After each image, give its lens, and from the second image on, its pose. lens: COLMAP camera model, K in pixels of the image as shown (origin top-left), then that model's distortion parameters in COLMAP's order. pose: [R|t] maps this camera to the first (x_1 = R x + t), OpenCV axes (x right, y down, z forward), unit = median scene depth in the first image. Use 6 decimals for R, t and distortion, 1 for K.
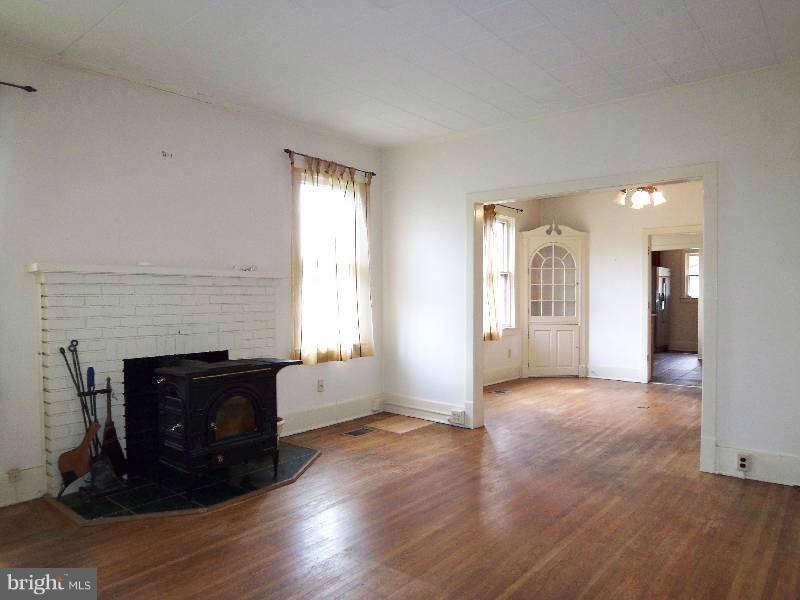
lens RADIAL K [[542.4, 0, 398.8], [0, 542.4, 308.3], [0, 0, 1]] dist [-0.010226, -0.039442]
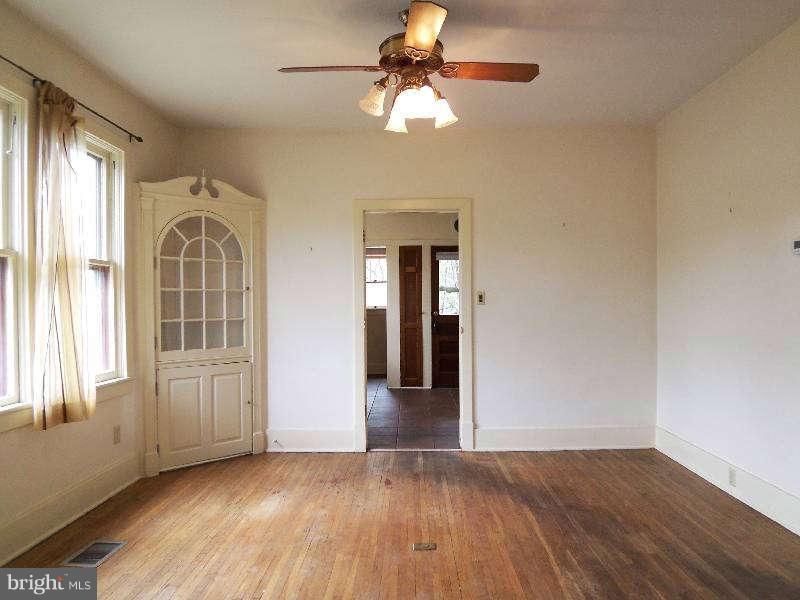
lens RADIAL K [[542.4, 0, 402.0], [0, 542.4, 305.9], [0, 0, 1]] dist [-0.010226, -0.039442]
pose [[0.776744, -0.005818, 0.629789, 0.100920], [0.020597, 0.999657, -0.016168, -0.015404], [-0.629479, 0.025530, 0.776598, 0.465212]]
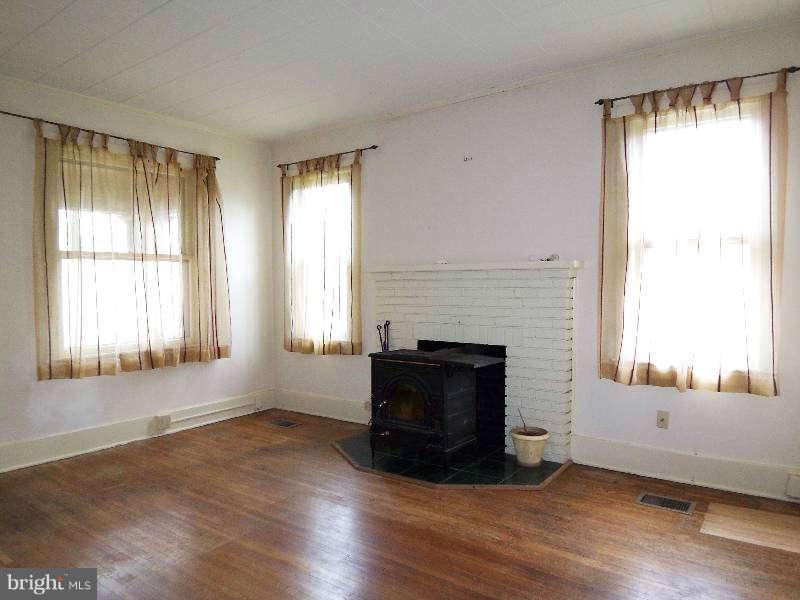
lens RADIAL K [[542.4, 0, 399.7], [0, 542.4, 302.4], [0, 0, 1]] dist [-0.010226, -0.039442]
pose [[0.061177, 0.028509, -0.997720, 0.579130], [-0.021242, 0.999403, 0.027255, -0.019704], [0.997901, 0.019526, 0.061746, 0.700244]]
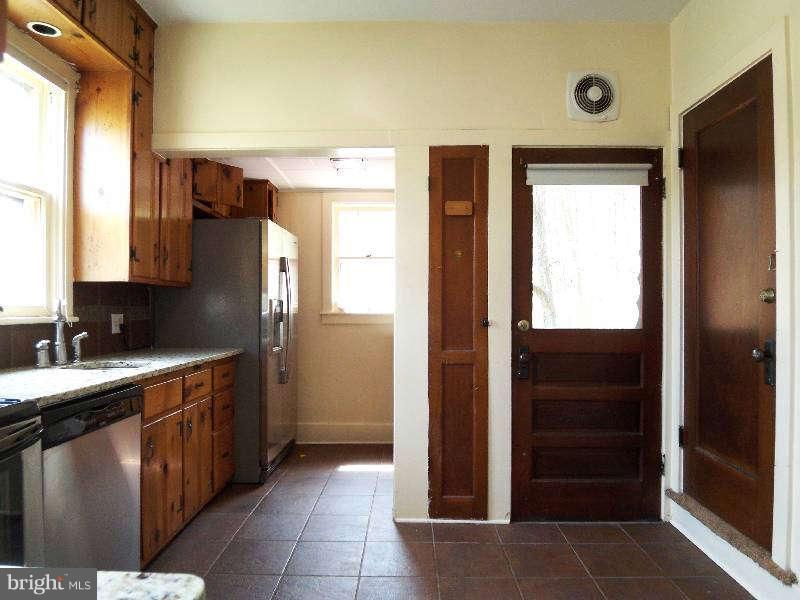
lens RADIAL K [[542.4, 0, 397.2], [0, 542.4, 303.5], [0, 0, 1]] dist [-0.010226, -0.039442]
pose [[0.787066, 0.005303, 0.616845, 0.458205], [0.008772, 0.999766, -0.019788, -0.024435], [-0.616806, 0.020986, 0.786836, 0.935924]]
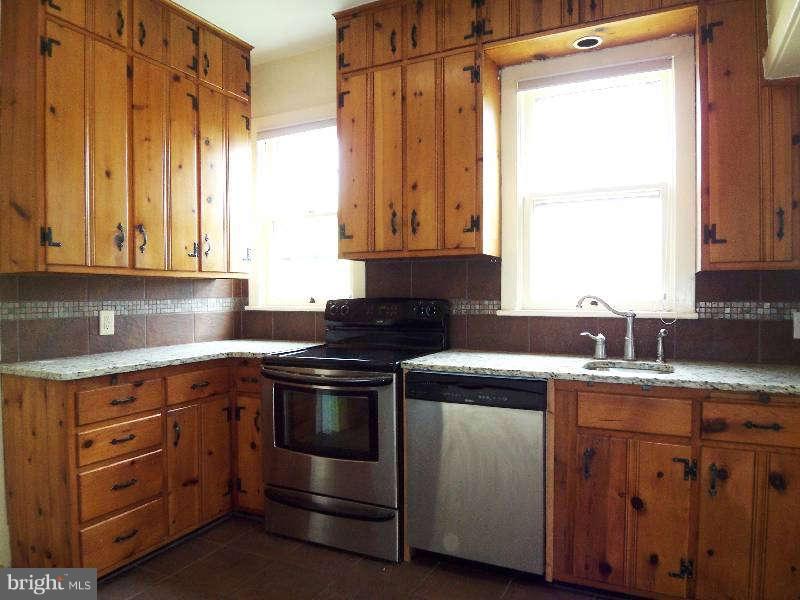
lens RADIAL K [[542.4, 0, 400.5], [0, 542.4, 301.5], [0, 0, 1]] dist [-0.010226, -0.039442]
pose [[0.211993, 0.014108, -0.977169, 0.763381], [-0.019696, 0.999754, 0.010161, -0.031003], [0.977073, 0.017092, 0.212219, 1.100959]]
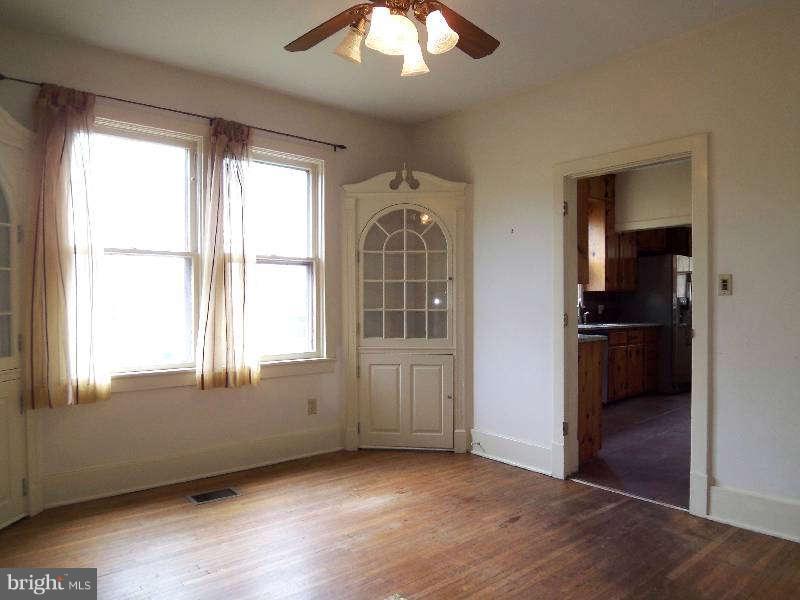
lens RADIAL K [[542.4, 0, 405.5], [0, 542.4, 302.7], [0, 0, 1]] dist [-0.010226, -0.039442]
pose [[0.985390, 0.001460, -0.170305, 0.378914], [-0.005258, 0.999747, -0.021853, -0.009597], [0.170230, 0.022429, 0.985149, 0.462487]]
